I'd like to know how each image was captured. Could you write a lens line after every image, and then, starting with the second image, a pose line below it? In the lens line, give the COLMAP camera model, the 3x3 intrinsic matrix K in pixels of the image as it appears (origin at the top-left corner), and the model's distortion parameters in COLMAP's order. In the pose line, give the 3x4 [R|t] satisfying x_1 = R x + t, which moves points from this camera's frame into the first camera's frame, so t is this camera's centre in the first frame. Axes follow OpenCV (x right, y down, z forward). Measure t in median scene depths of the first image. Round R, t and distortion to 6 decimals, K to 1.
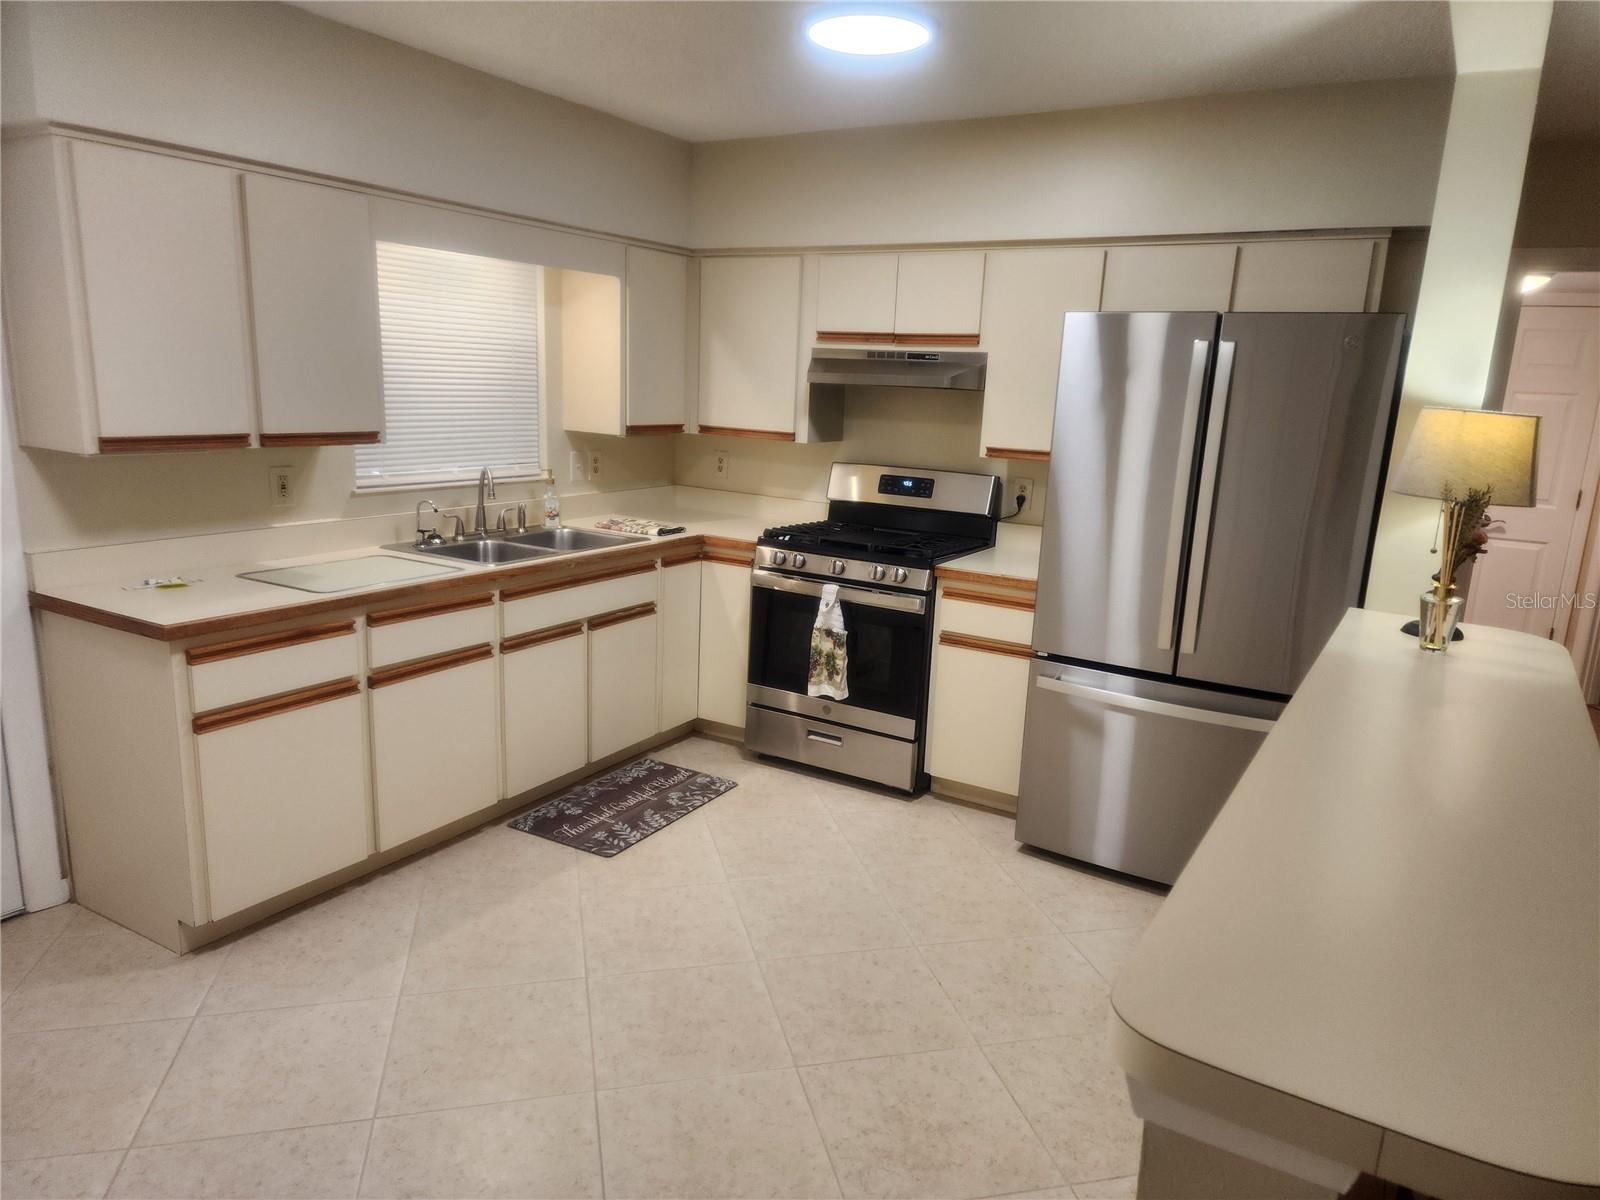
lens RADIAL K [[1079.2, 0, 810.2], [0, 1079.2, 605.6], [0, 0, 1]] dist [0.045924, -0.031610]
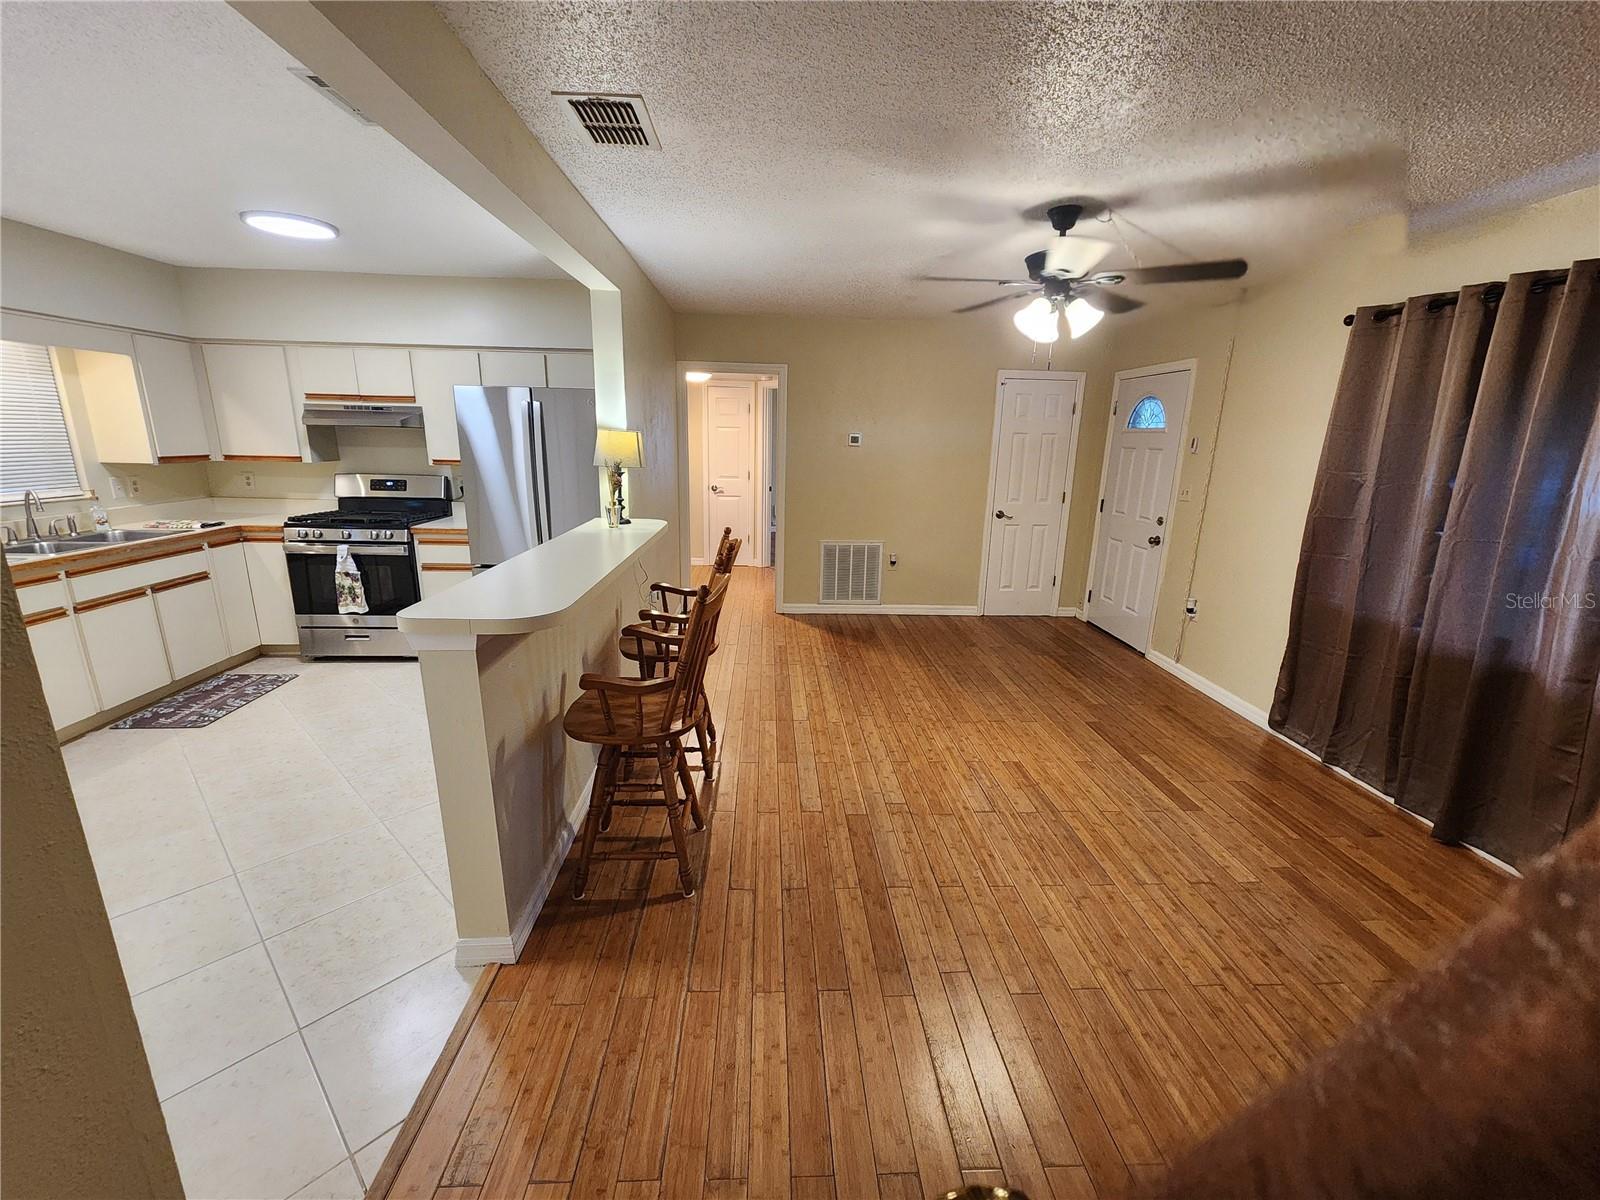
lens RADIAL K [[659.0, 0, 801.3], [0, 659.0, 598.0], [0, 0, 1]] dist [0.003696, -0.001116]
pose [[0.828769, -0.159565, 0.536360, 0.045983], [0.130441, 0.987167, 0.092124, 0.058708], [-0.544176, -0.006386, 0.838947, -0.249431]]
